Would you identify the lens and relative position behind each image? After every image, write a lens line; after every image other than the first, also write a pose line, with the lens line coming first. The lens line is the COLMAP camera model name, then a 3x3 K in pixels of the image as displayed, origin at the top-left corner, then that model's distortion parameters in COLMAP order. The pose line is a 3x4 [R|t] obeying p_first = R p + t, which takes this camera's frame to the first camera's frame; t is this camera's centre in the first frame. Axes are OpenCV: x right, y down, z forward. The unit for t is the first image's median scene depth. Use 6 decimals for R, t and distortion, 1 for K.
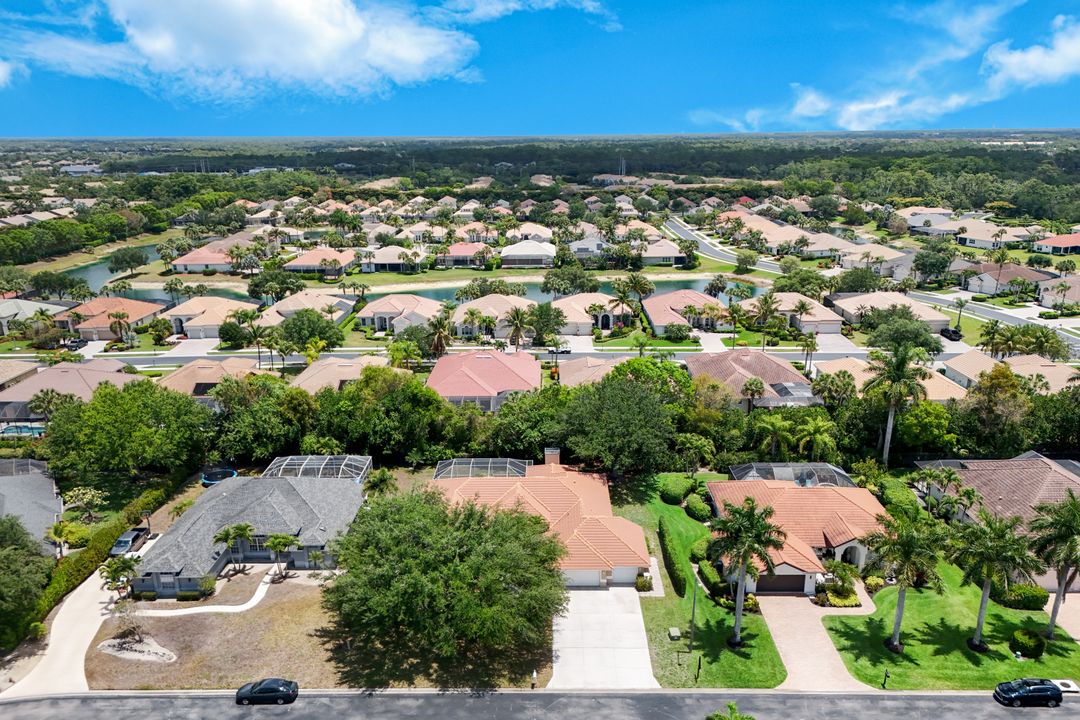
lens RADIAL K [[781.1, 0, 547.3], [0, 781.1, 360.8], [0, 0, 1]] dist [0.063997, -0.066912]
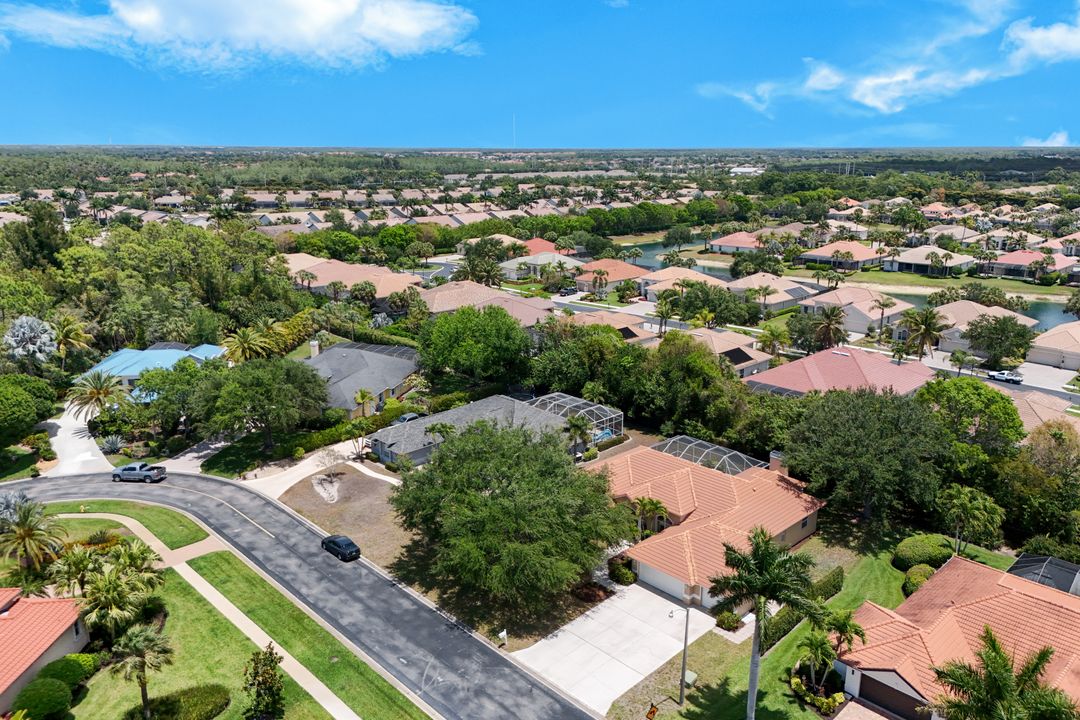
lens RADIAL K [[781.1, 0, 547.3], [0, 781.1, 360.8], [0, 0, 1]] dist [0.063997, -0.066912]
pose [[0.712822, 0.194237, -0.673911, 0.359320], [-0.198990, 0.977409, 0.071233, 0.006994], [0.672523, 0.083325, 0.735371, 0.207502]]
